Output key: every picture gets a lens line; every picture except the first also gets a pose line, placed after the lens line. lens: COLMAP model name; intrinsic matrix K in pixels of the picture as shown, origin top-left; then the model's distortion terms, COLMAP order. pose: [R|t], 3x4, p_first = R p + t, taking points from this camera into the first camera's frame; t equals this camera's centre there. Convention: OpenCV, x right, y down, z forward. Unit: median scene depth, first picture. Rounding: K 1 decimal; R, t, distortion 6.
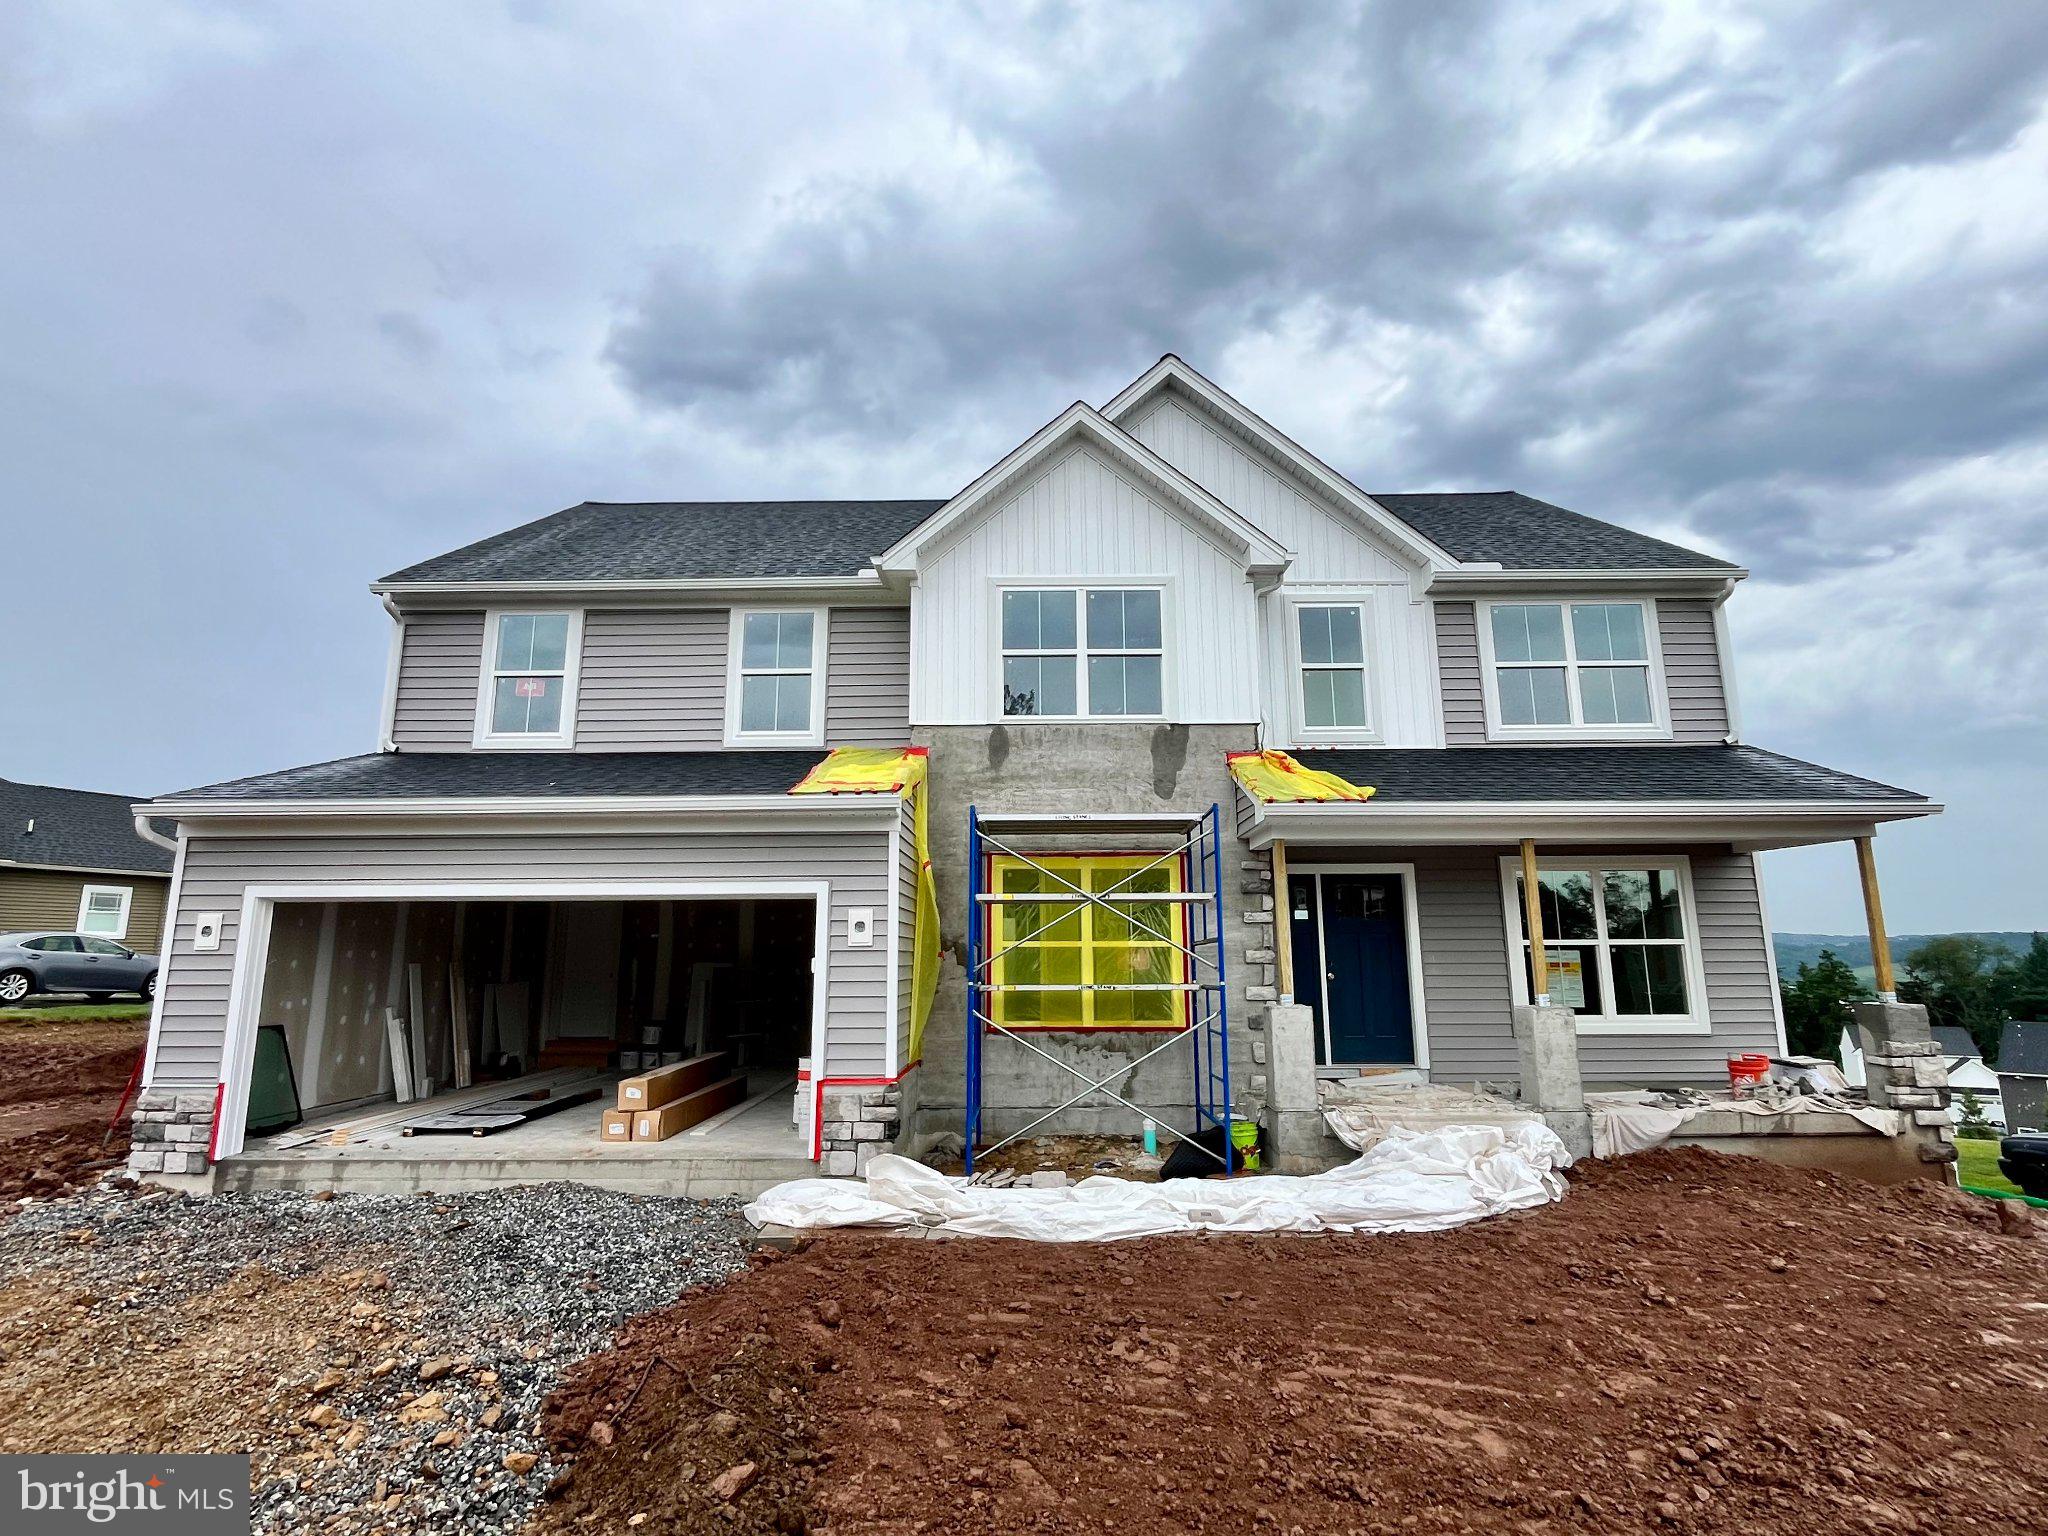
lens RADIAL K [[1021.5, 0, 1023.1], [0, 1021.5, 776.8], [0, 0, 1]] dist [-0.005719, -0.000396]
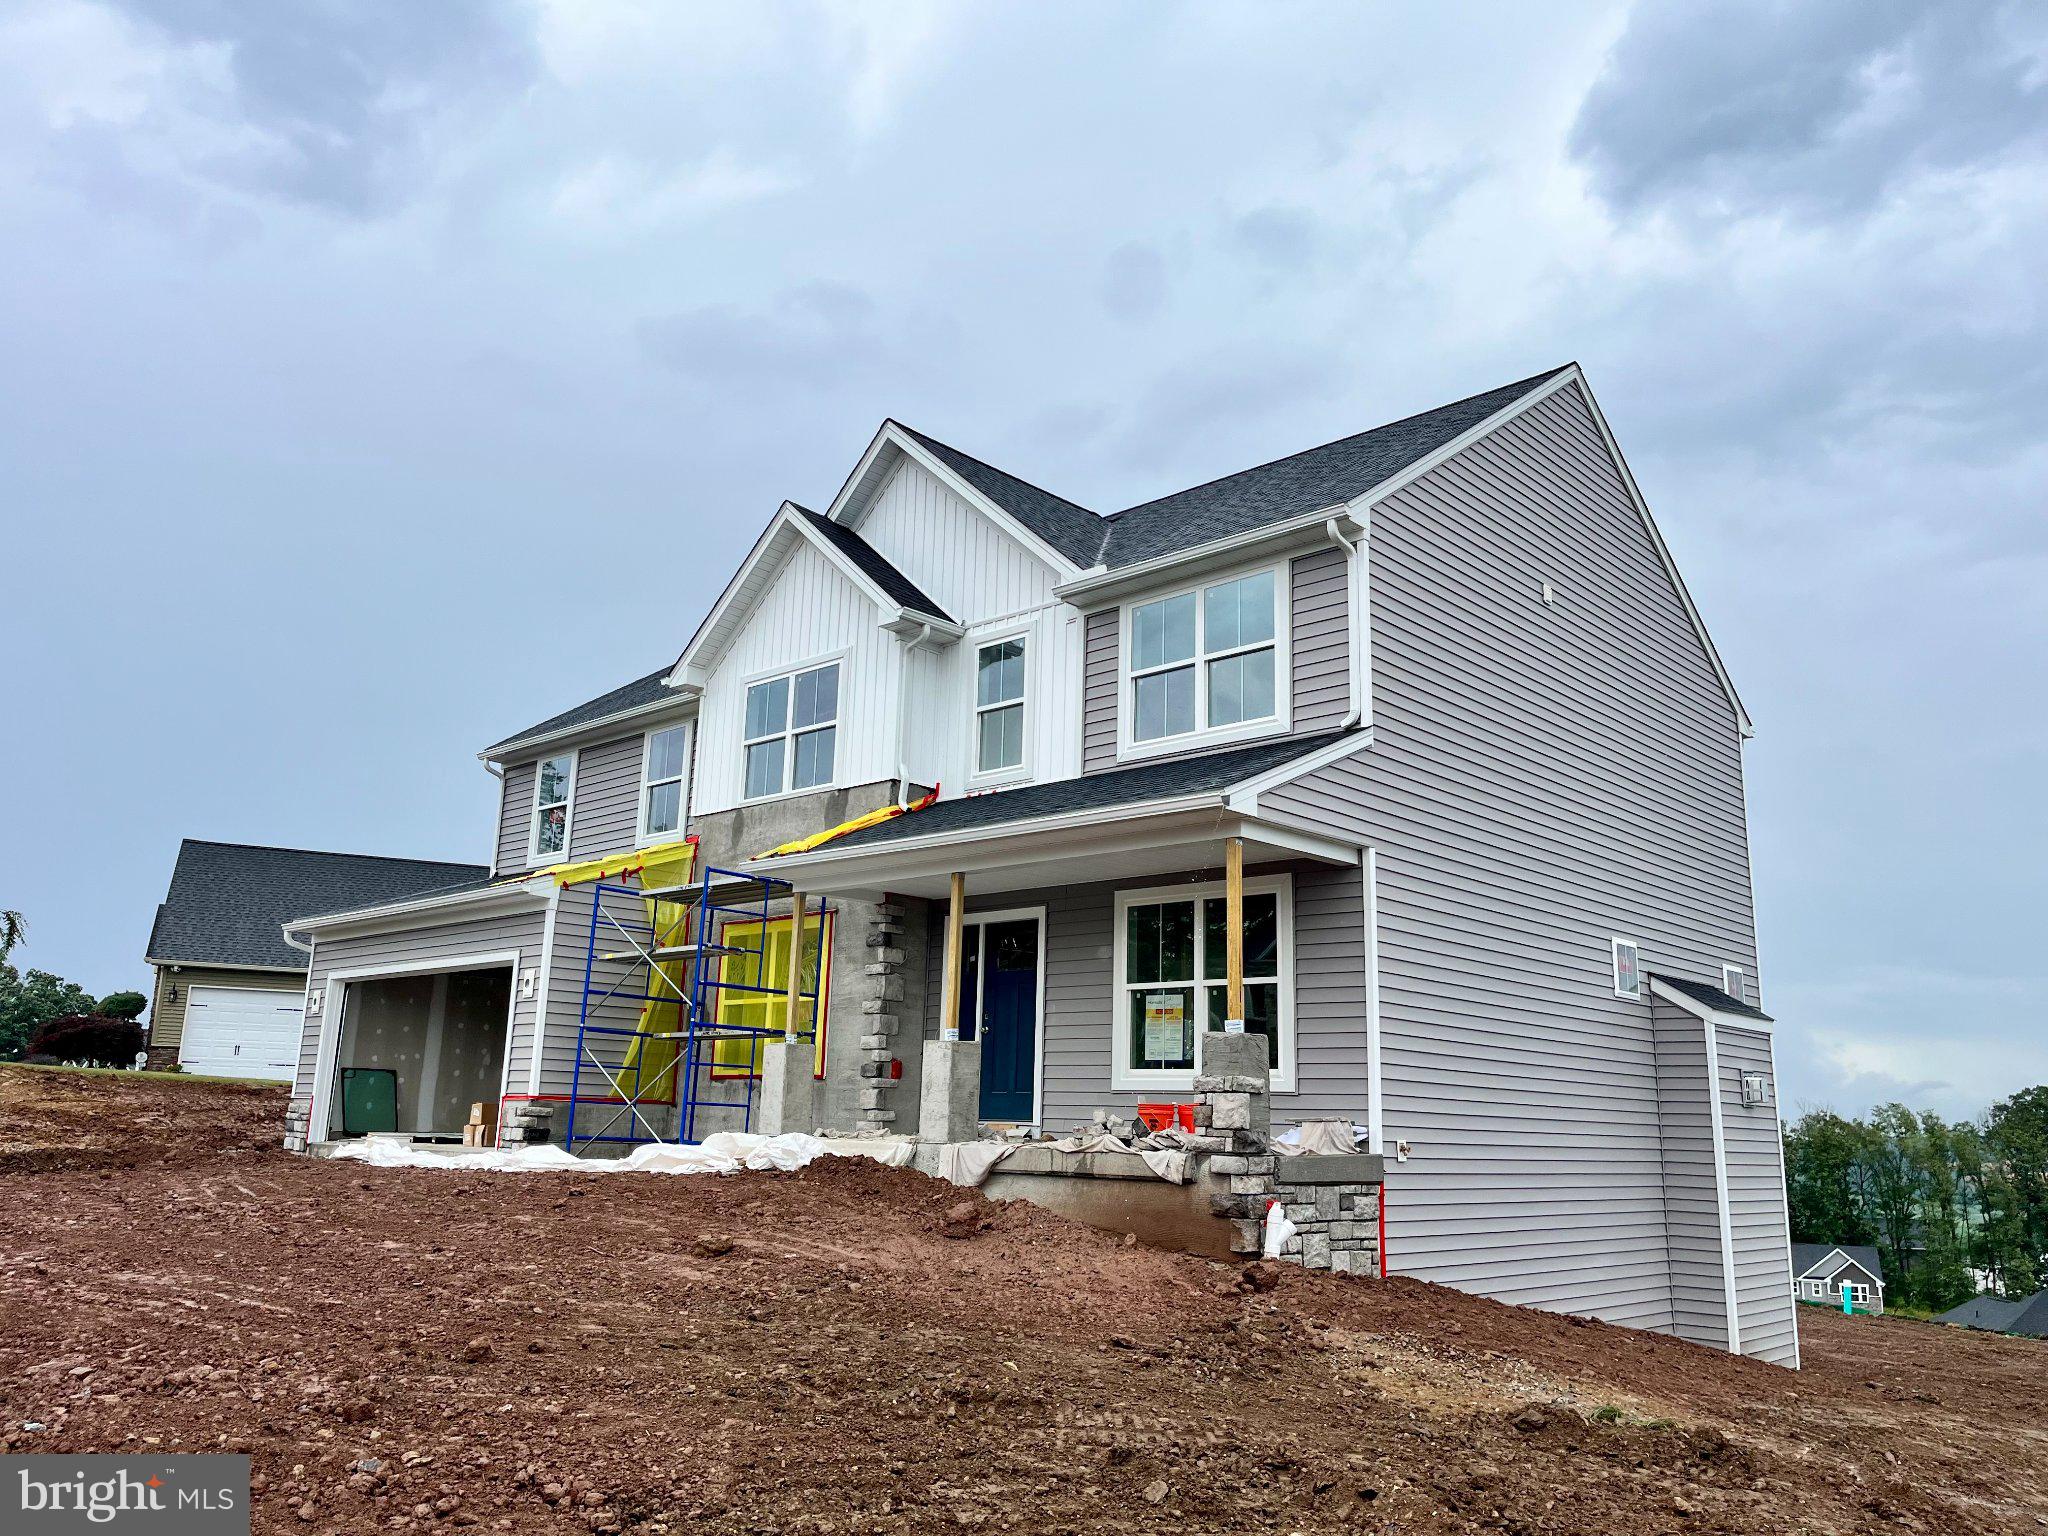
lens RADIAL K [[1550.8, 0, 1025.6], [0, 1550.8, 762.8], [0, 0, 1]] dist [0.009511, 0.002955]
pose [[0.745757, -0.128404, -0.653727, 1.337707], [0.092413, 0.991702, -0.089366, 0.081738], [0.659777, 0.006232, 0.751436, -0.075164]]
